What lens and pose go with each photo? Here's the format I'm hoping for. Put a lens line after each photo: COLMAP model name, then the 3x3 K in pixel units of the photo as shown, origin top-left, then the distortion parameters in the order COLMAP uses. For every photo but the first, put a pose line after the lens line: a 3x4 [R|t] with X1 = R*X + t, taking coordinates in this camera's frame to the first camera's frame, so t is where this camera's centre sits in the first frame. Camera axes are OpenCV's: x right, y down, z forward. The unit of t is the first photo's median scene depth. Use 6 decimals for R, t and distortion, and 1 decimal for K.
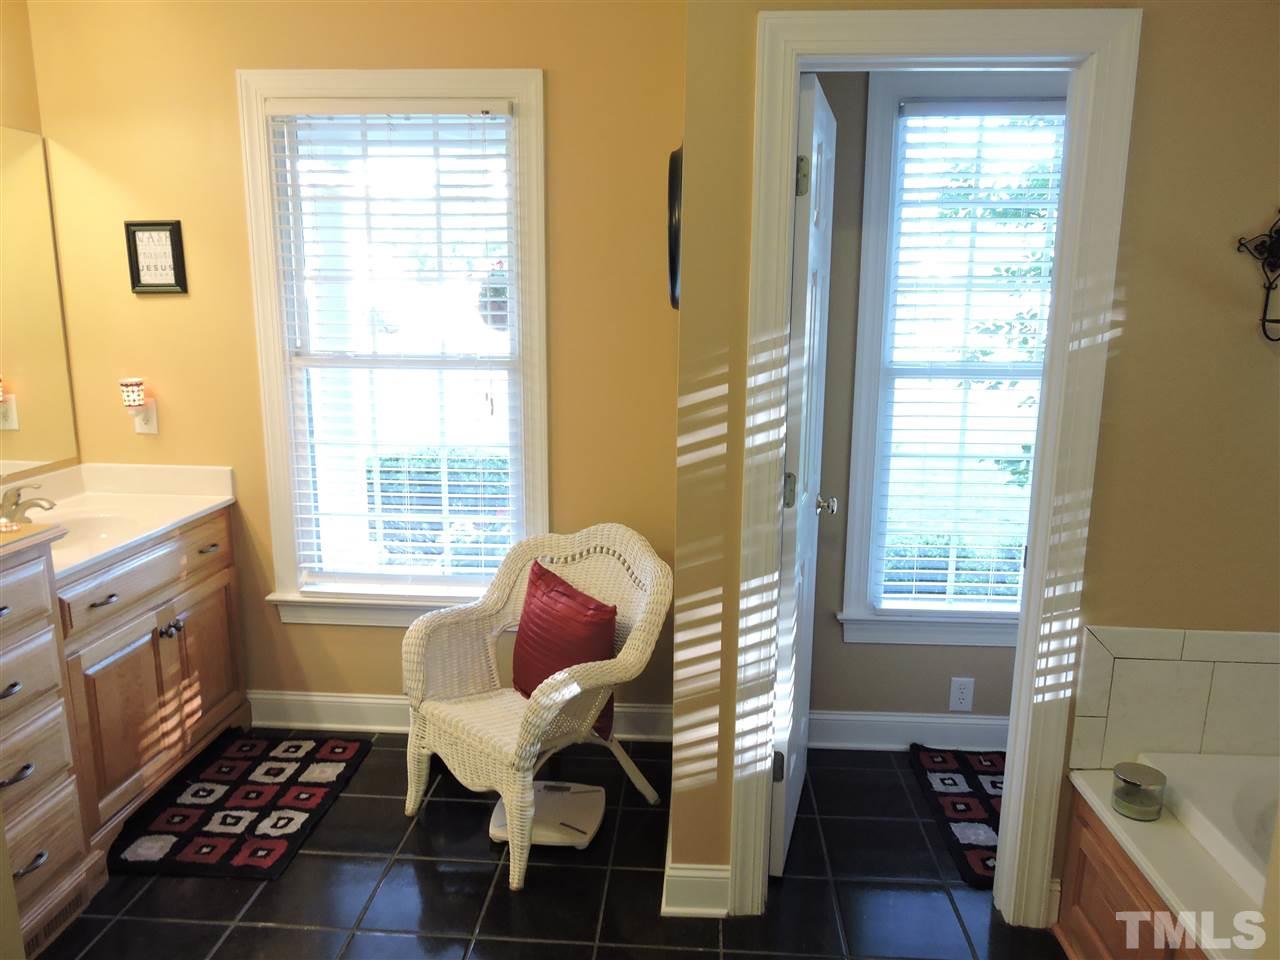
lens RADIAL K [[910.9, 0, 640.2], [0, 910.9, 479.8], [0, 0, 1]] dist [-0.006267, 0.003277]
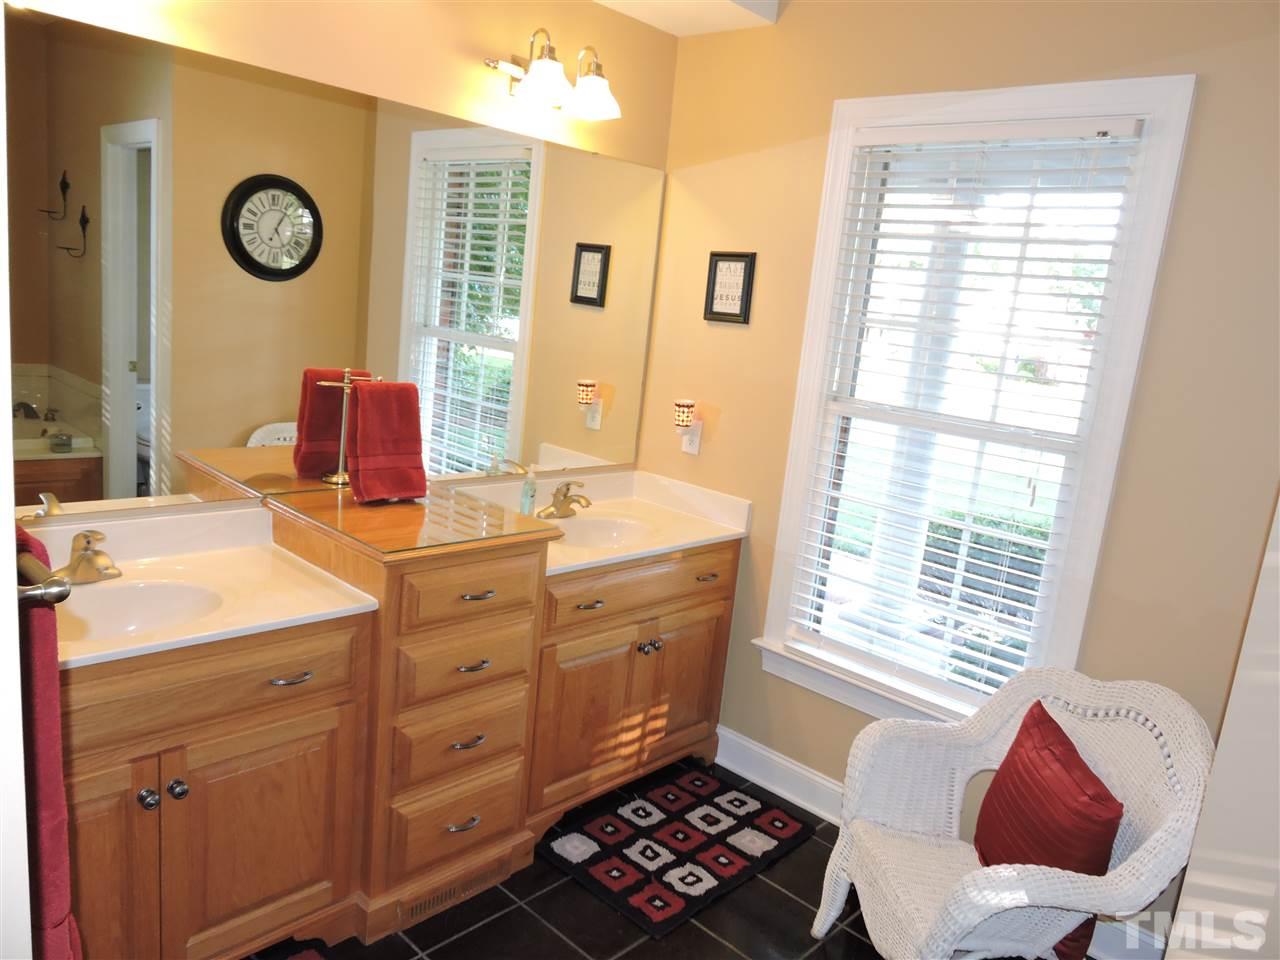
lens RADIAL K [[910.9, 0, 641.2], [0, 910.9, 485.0], [0, 0, 1]] dist [-0.006267, 0.003277]
pose [[0.768703, 0.194838, -0.609208, 0.063324], [-0.216733, 0.975471, 0.038501, -0.048930], [0.601766, 0.102439, 0.792076, 0.163131]]
